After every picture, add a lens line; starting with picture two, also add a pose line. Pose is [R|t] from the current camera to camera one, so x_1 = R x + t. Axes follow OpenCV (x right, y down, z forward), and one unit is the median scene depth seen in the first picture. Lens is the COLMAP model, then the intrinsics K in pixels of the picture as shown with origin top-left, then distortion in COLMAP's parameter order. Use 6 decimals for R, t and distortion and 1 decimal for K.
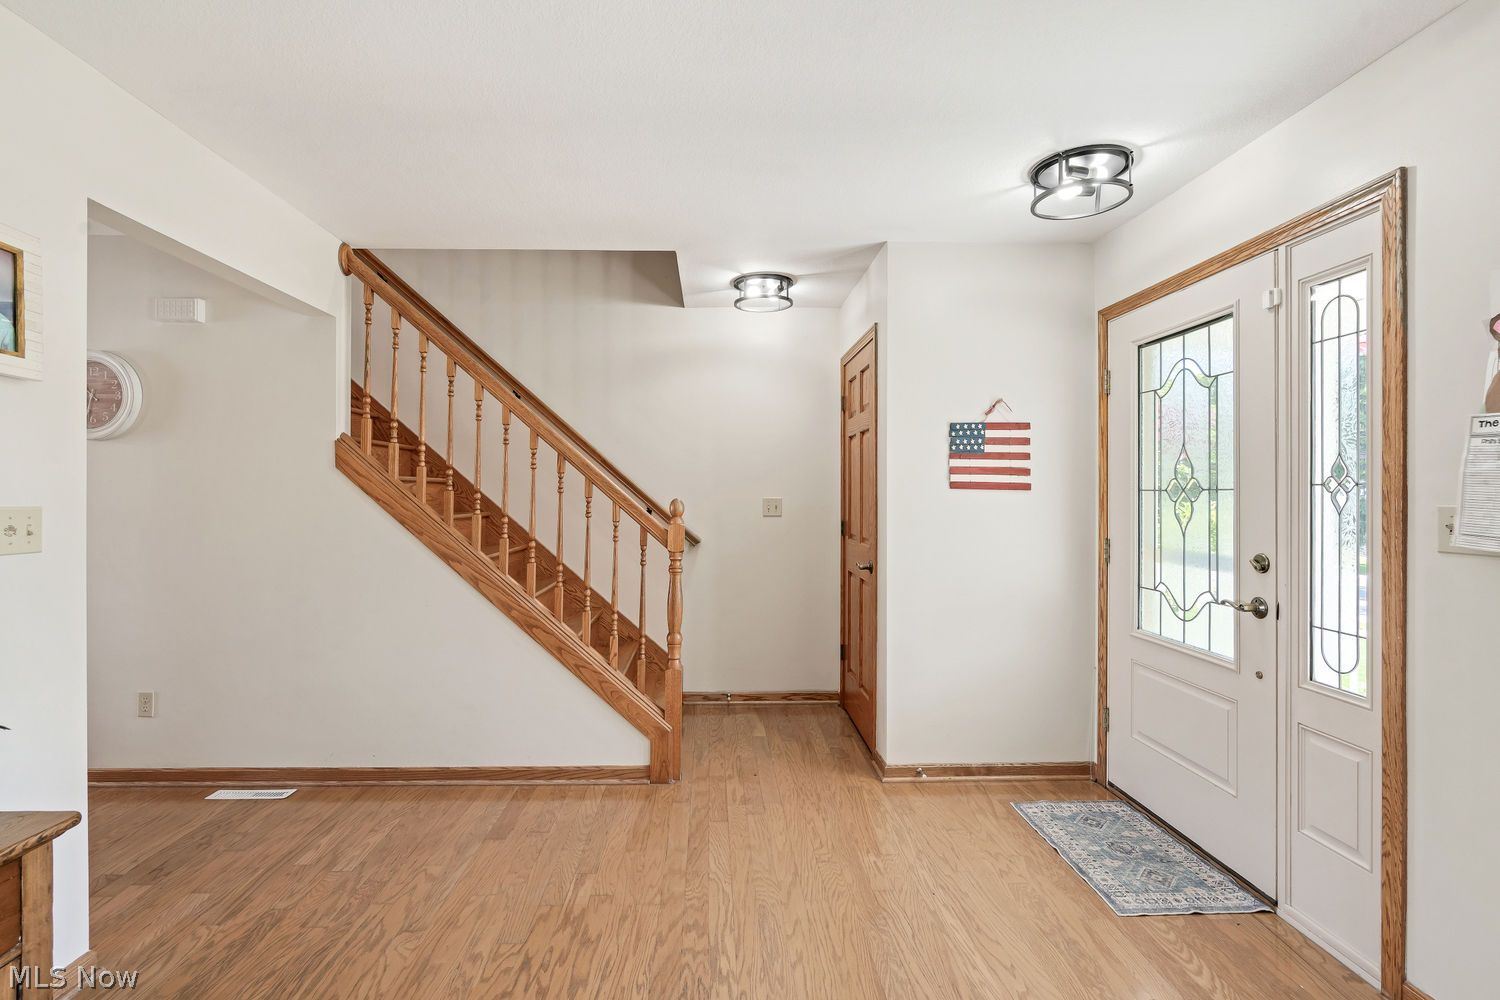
lens RADIAL K [[692.9, 0, 738.3], [0, 692.9, 499.4], [0, 0, 1]] dist [-0.005216, 0.001796]
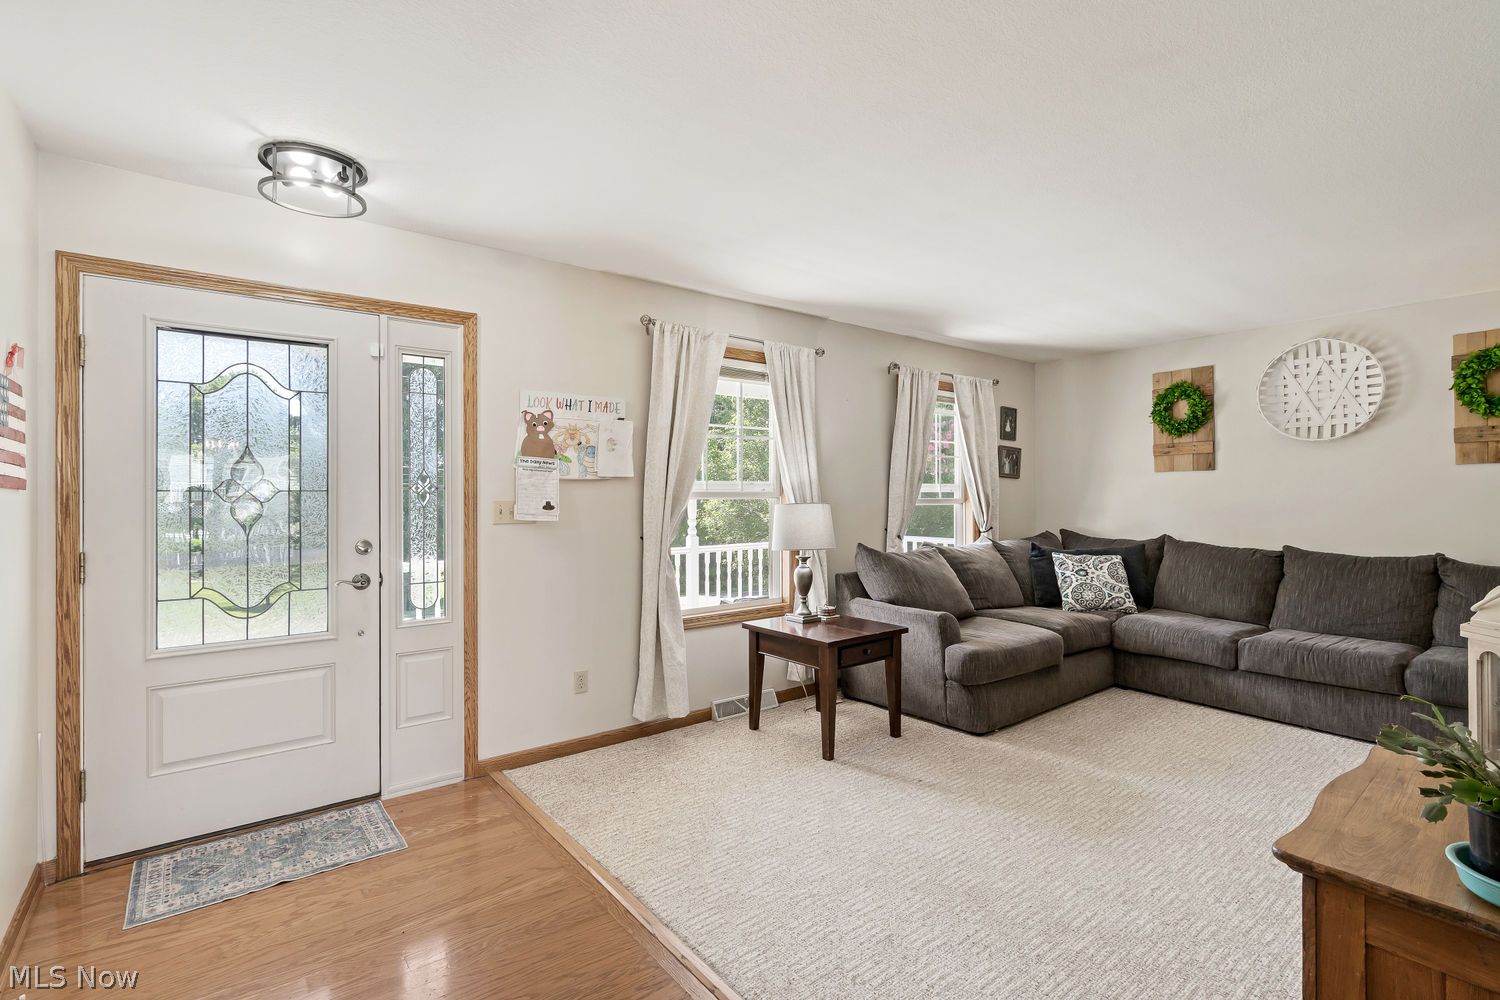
lens RADIAL K [[692.9, 0, 741.1], [0, 692.9, 495.2], [0, 0, 1]] dist [-0.005216, 0.001796]
pose [[-0.574304, -0.003547, 0.818634, -0.641789], [0.007737, 0.999922, 0.009761, -0.011710], [-0.818605, 0.011940, -0.574232, 1.023977]]
